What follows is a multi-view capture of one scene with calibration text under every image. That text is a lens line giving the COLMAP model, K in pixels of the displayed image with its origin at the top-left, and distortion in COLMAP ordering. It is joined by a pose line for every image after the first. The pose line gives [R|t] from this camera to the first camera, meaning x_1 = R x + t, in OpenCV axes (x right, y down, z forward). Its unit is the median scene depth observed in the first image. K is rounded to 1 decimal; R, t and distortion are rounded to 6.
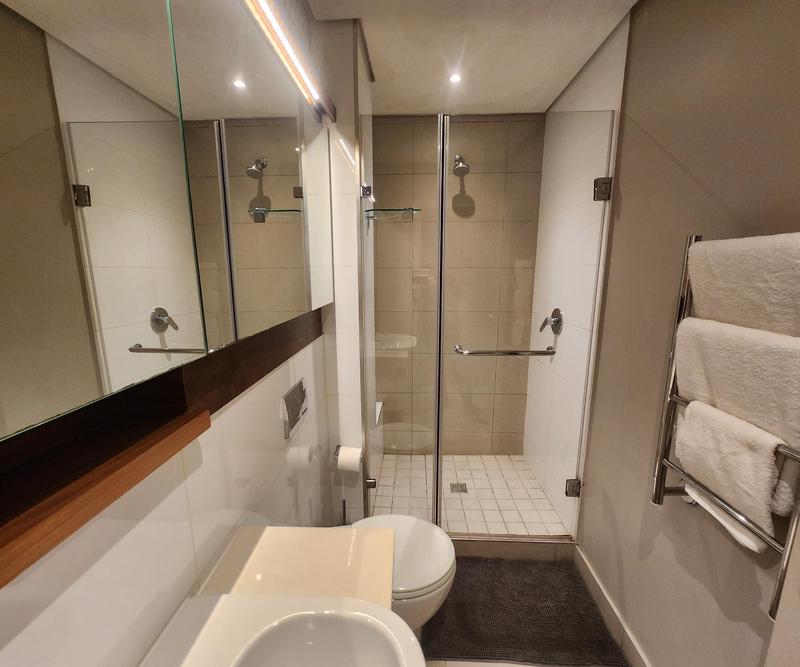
lens RADIAL K [[349.1, 0, 398.4], [0, 349.1, 338.9], [0, 0, 1]] dist [-0.006616, 0.001036]
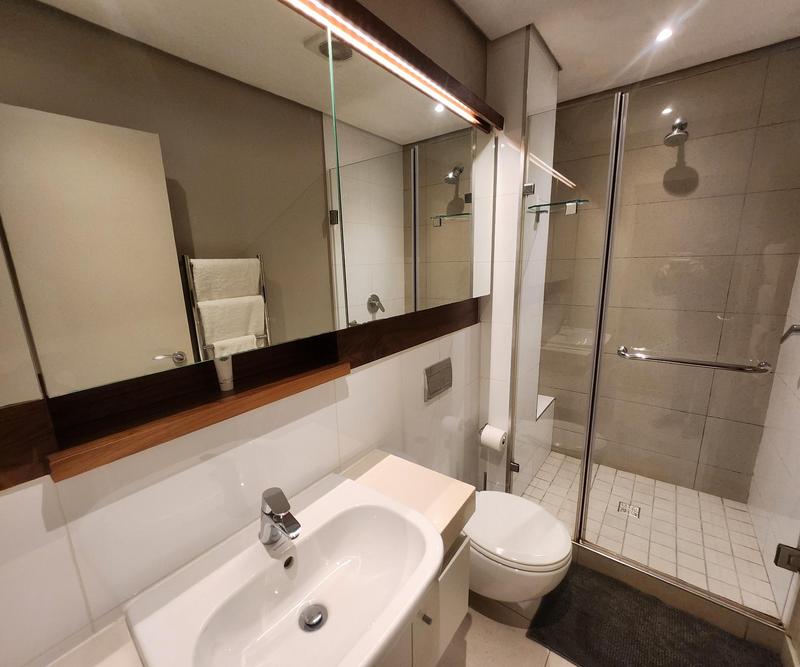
lens RADIAL K [[349.1, 0, 398.4], [0, 349.1, 338.9], [0, 0, 1]] dist [-0.006616, 0.001036]
pose [[0.818955, 0.103365, -0.564472, 0.192759], [-0.083649, 0.994640, 0.060776, -0.007293], [0.567729, -0.002555, 0.823212, -0.070140]]
